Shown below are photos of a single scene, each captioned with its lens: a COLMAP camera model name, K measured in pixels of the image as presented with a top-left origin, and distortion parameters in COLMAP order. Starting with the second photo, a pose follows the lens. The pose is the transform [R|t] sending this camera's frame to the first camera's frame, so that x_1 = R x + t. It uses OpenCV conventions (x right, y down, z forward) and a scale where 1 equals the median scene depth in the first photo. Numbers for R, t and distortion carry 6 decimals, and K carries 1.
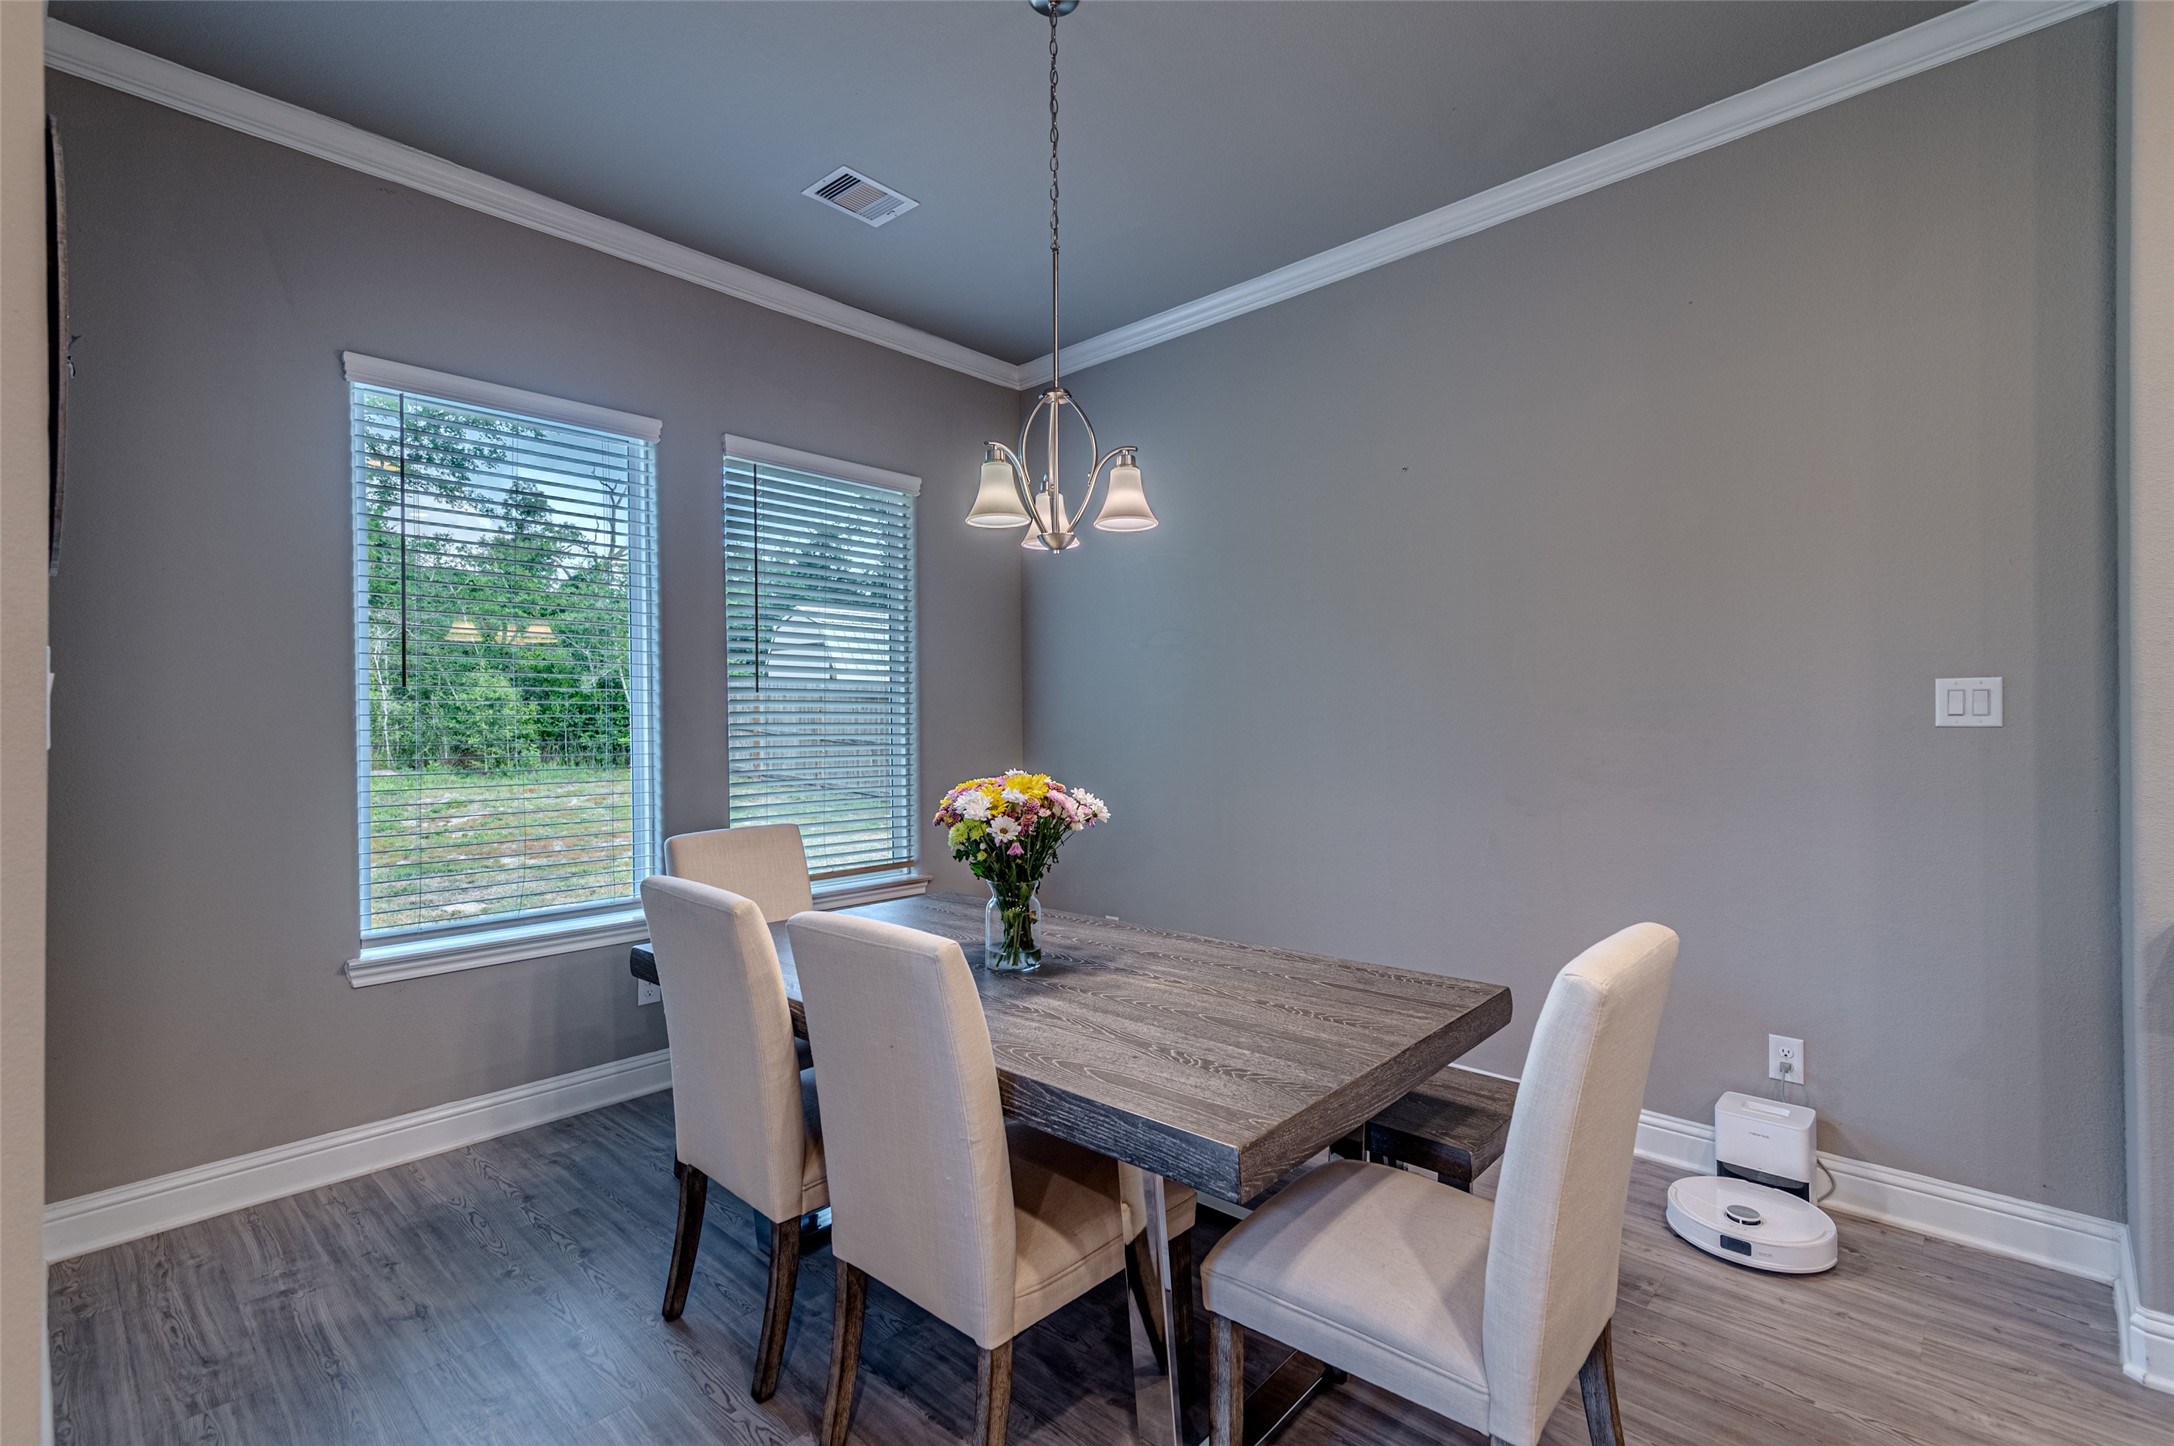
lens RADIAL K [[970.9, 0, 1088.1], [0, 970.9, 720.7], [0, 0, 1]] dist [0.014059, -0.000267]
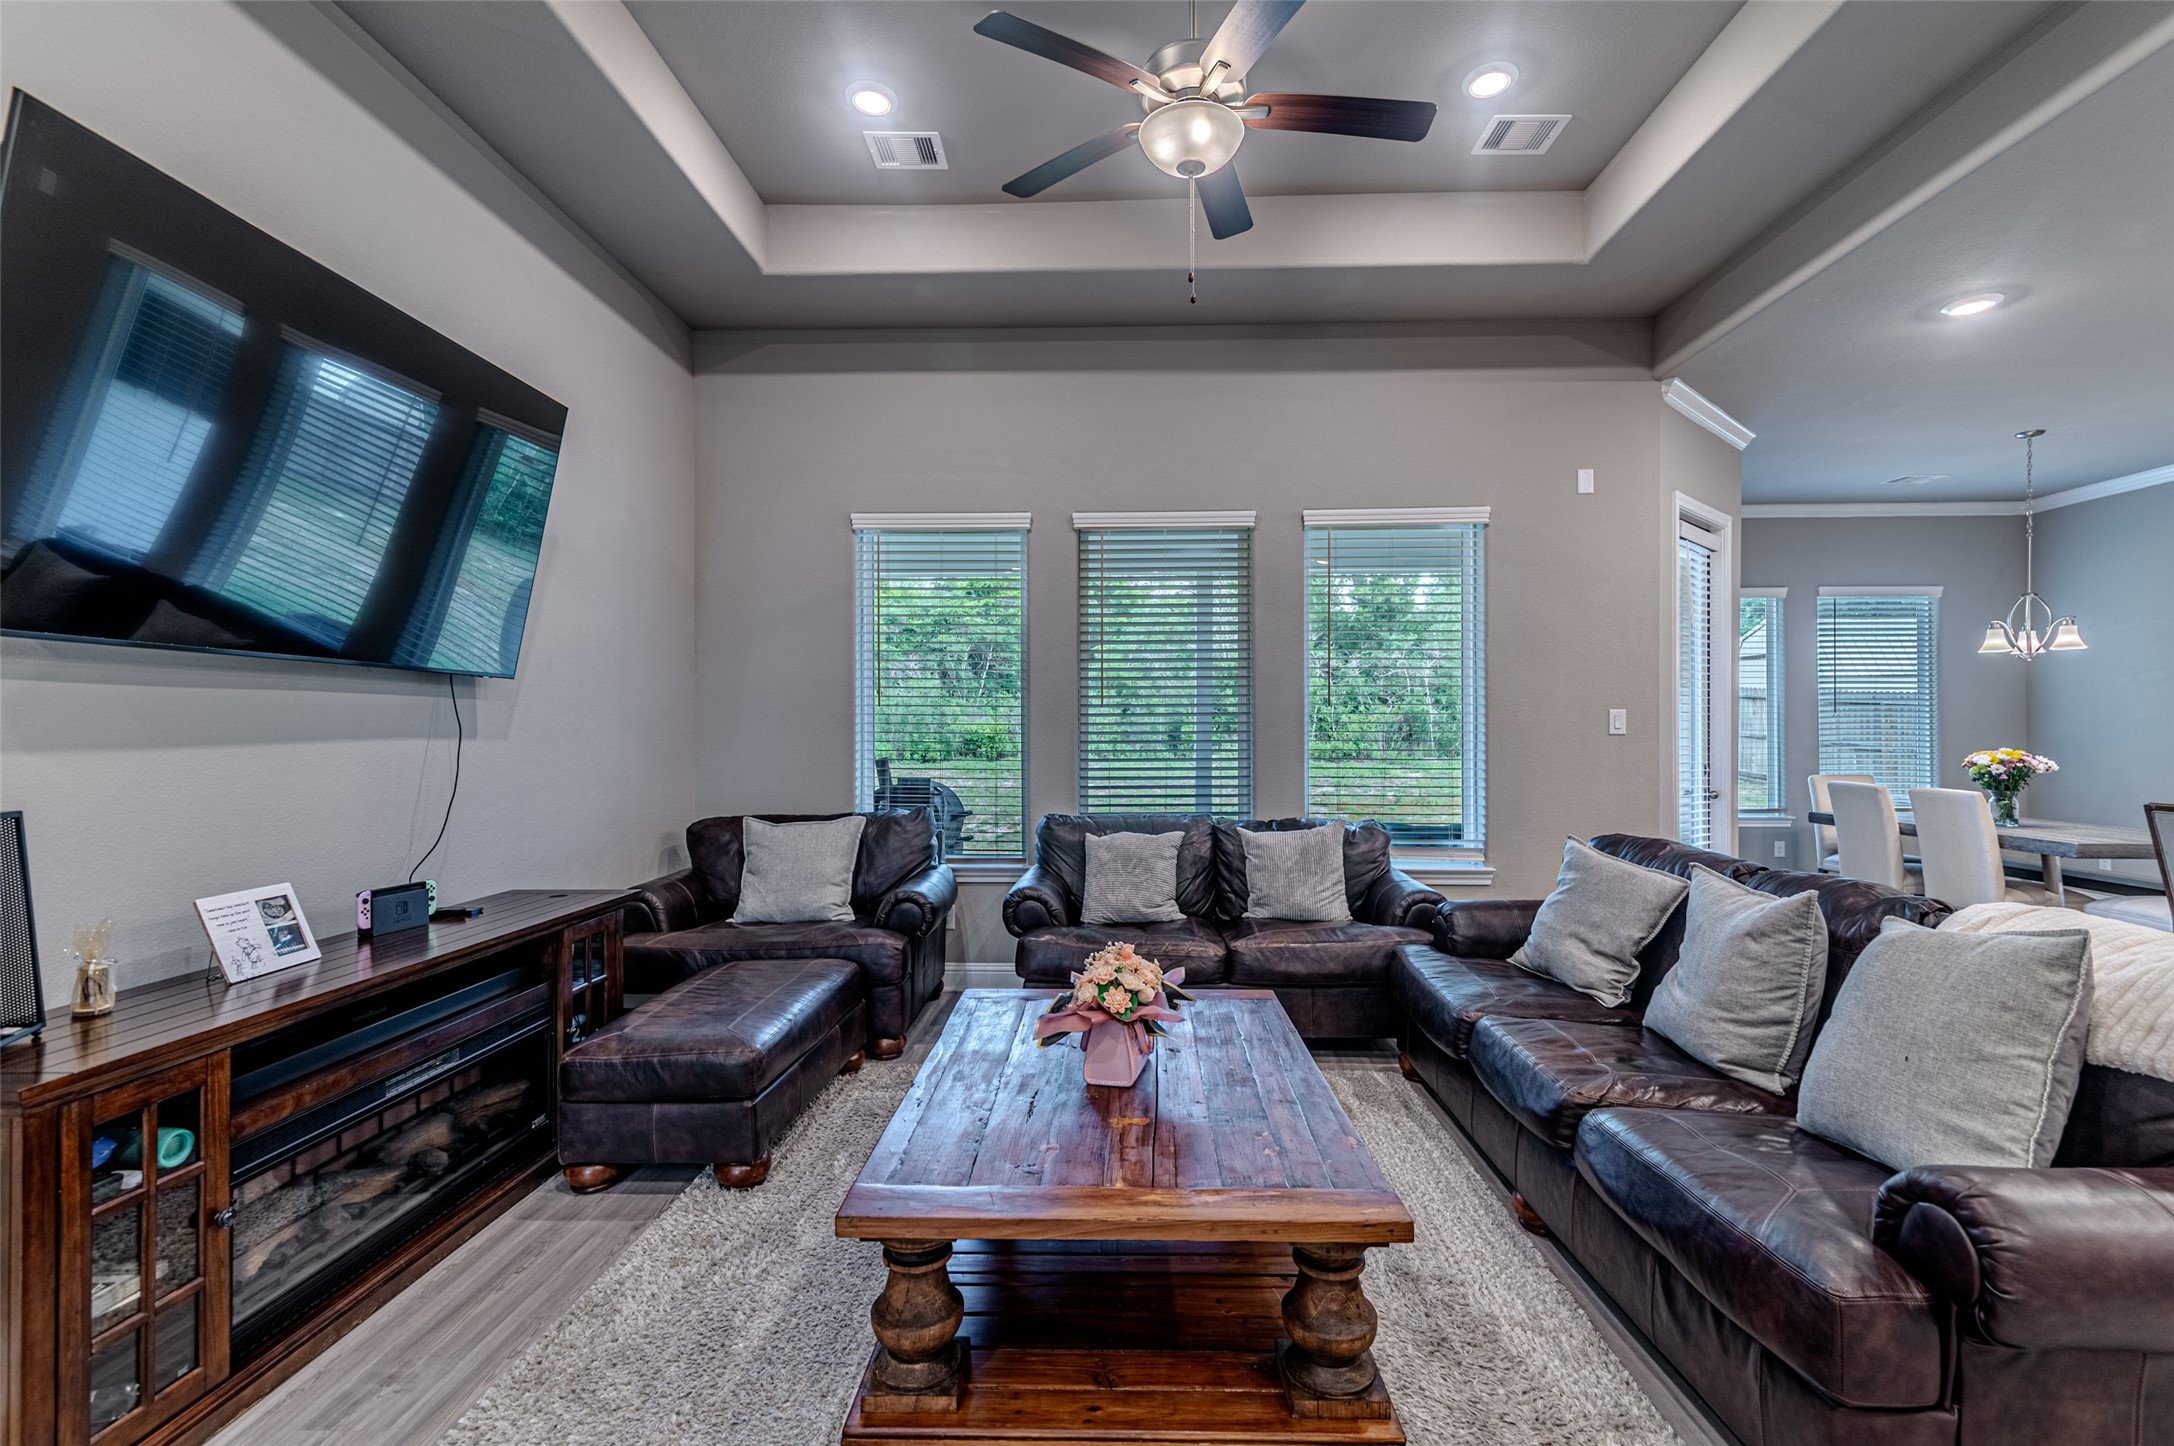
lens RADIAL K [[970.9, 0, 1096.3], [0, 970.9, 714.5], [0, 0, 1]] dist [0.014059, -0.000267]
pose [[0.657789, 0.001175, -0.753201, 0.292435], [-0.002354, 0.999997, -0.000496, -0.029348], [0.753198, 0.002099, 0.657790, -2.432050]]
